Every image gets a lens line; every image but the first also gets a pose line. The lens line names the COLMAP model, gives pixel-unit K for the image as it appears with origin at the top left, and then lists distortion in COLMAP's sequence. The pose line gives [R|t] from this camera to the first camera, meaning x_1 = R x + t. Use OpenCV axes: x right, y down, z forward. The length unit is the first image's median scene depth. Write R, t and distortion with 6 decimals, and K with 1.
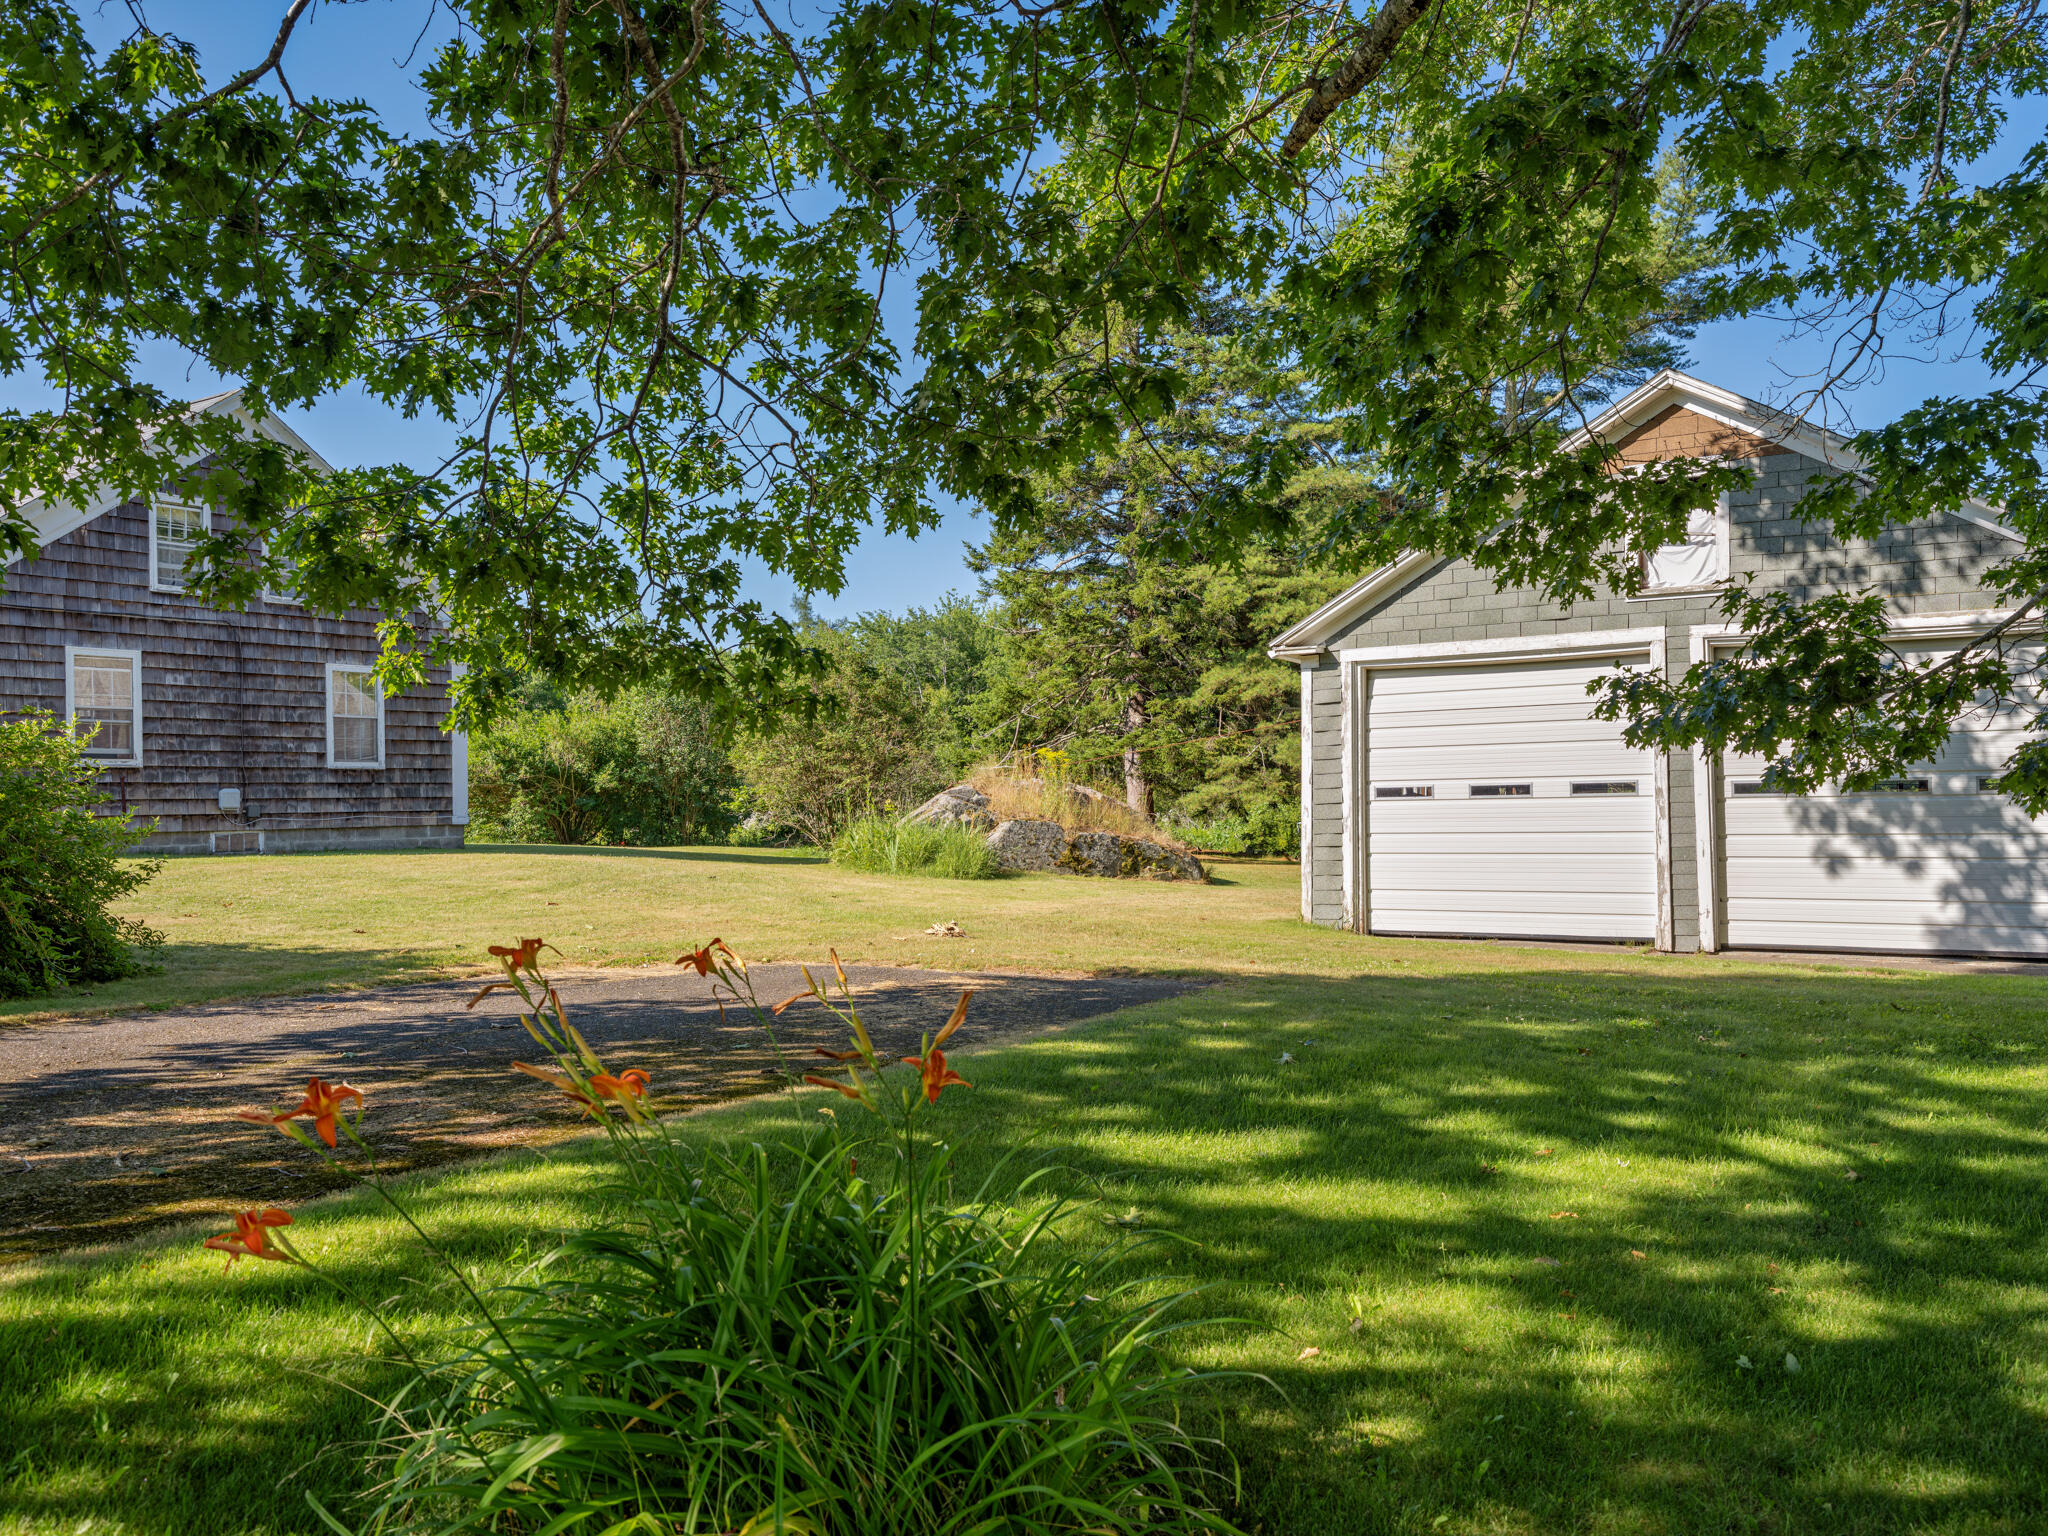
lens RADIAL K [[2158.2, 0, 1024.0], [0, 2158.2, 768.0], [0, 0, 1]] dist [0.008124, 0.005908]
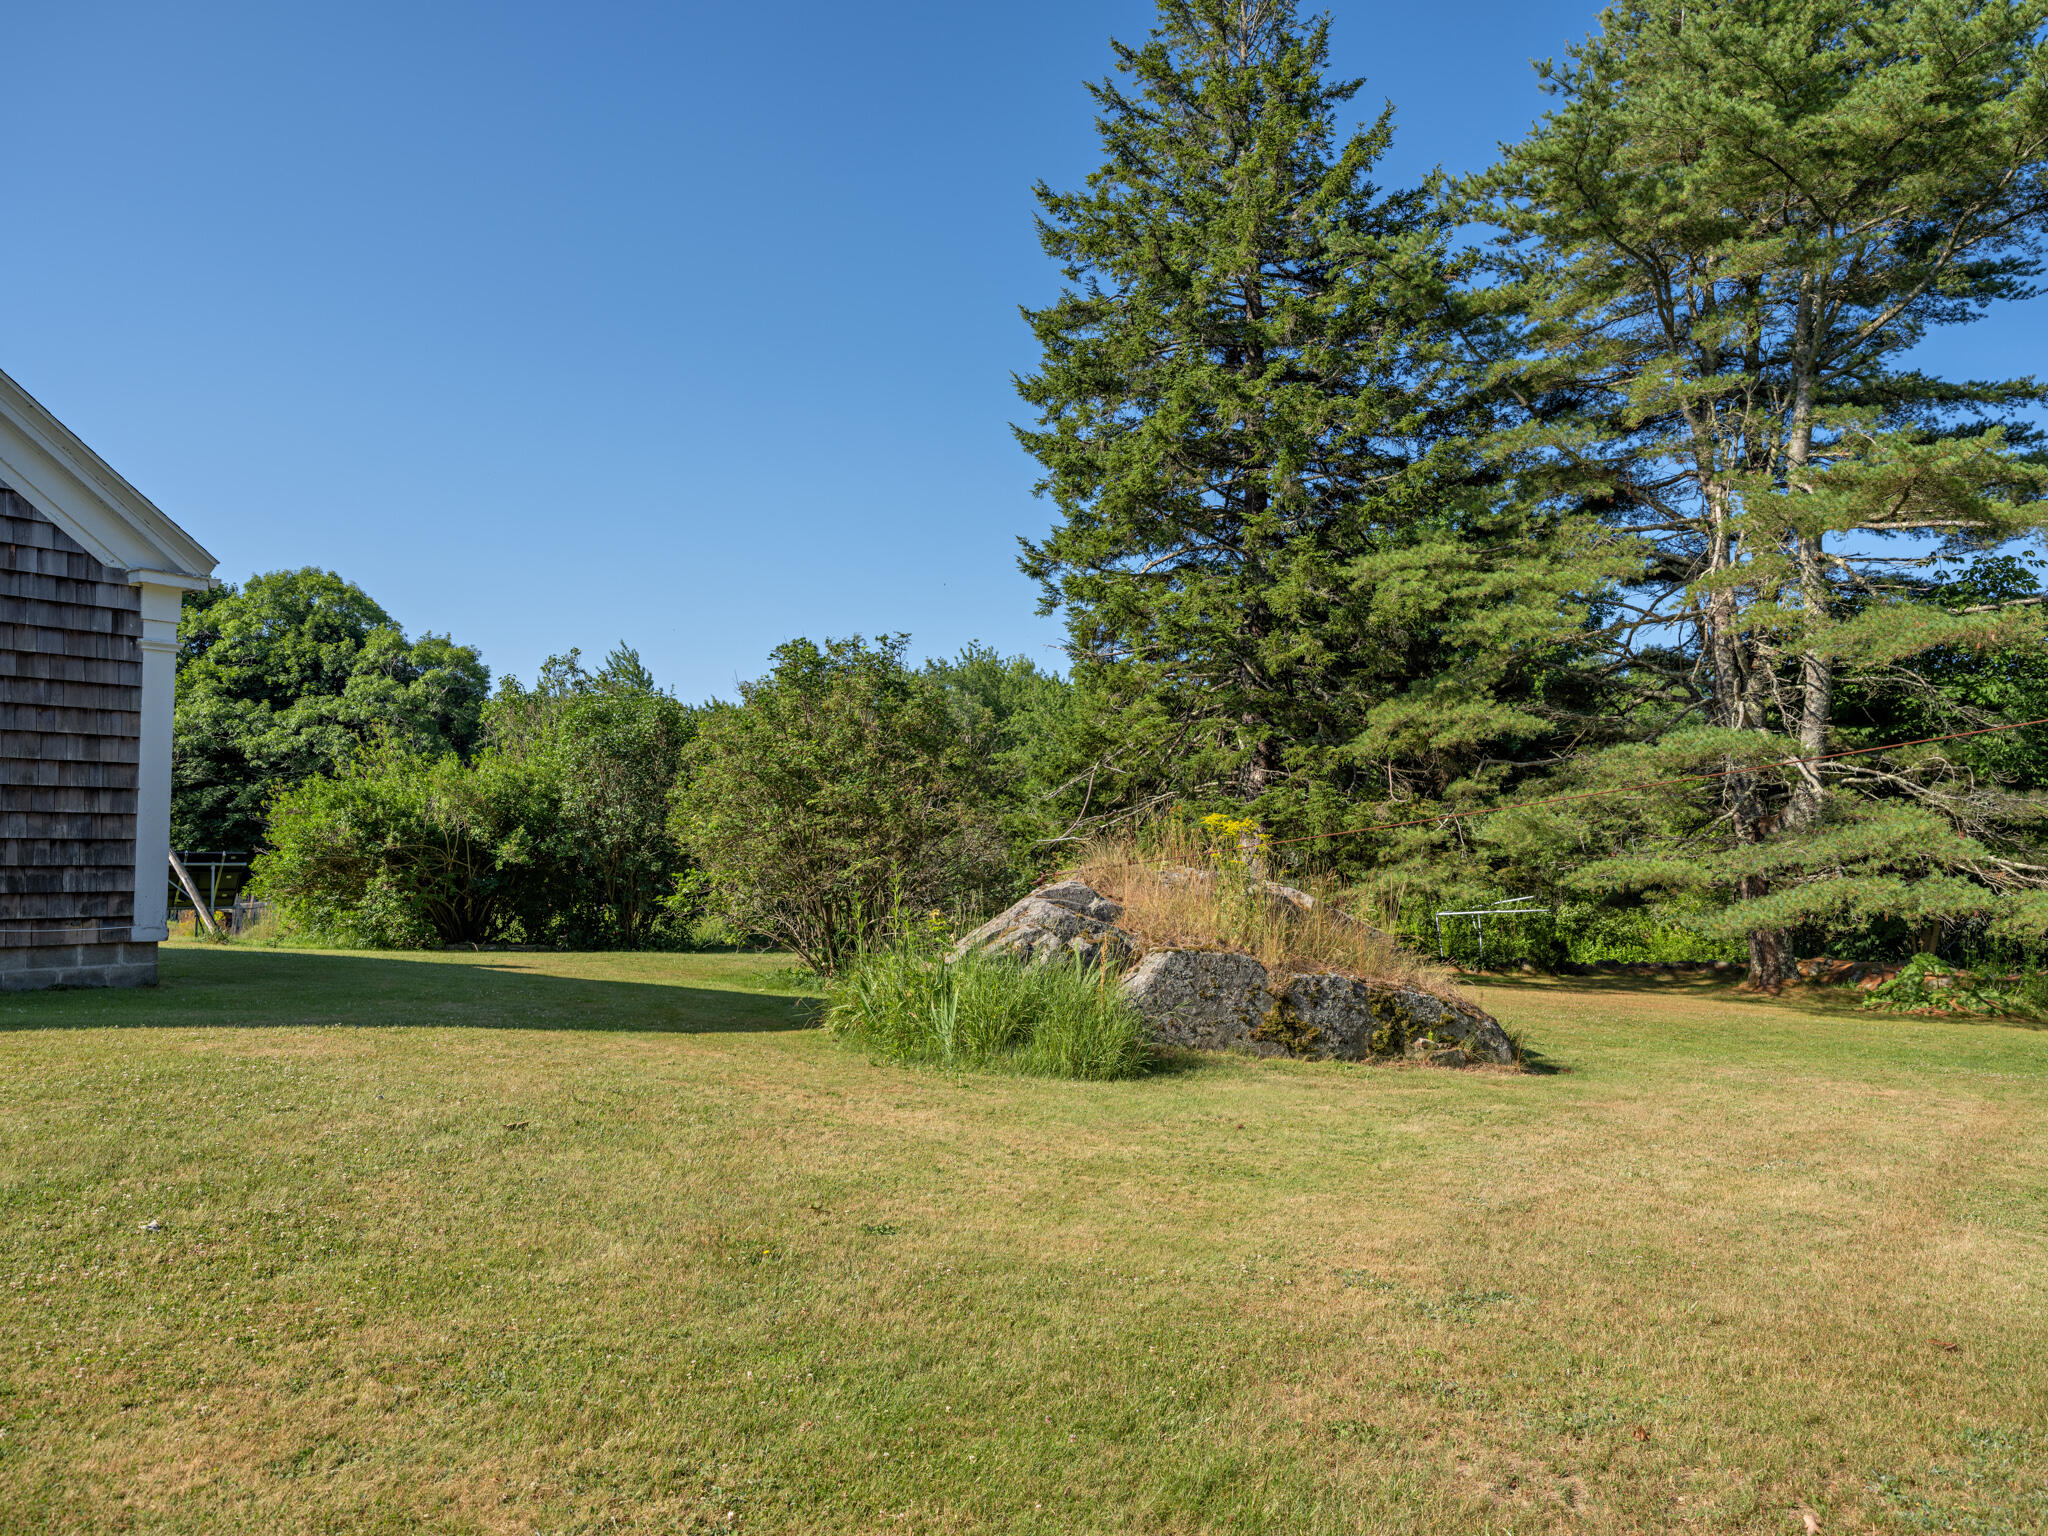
lens RADIAL K [[2158.2, 0, 1024.0], [0, 2158.2, 768.0], [0, 0, 1]] dist [0.008124, 0.005908]
pose [[0.999921, 0.011311, -0.005547, -0.025288], [-0.011474, 0.999473, -0.030369, -0.002550], [0.005200, 0.030430, 0.999523, 0.310659]]
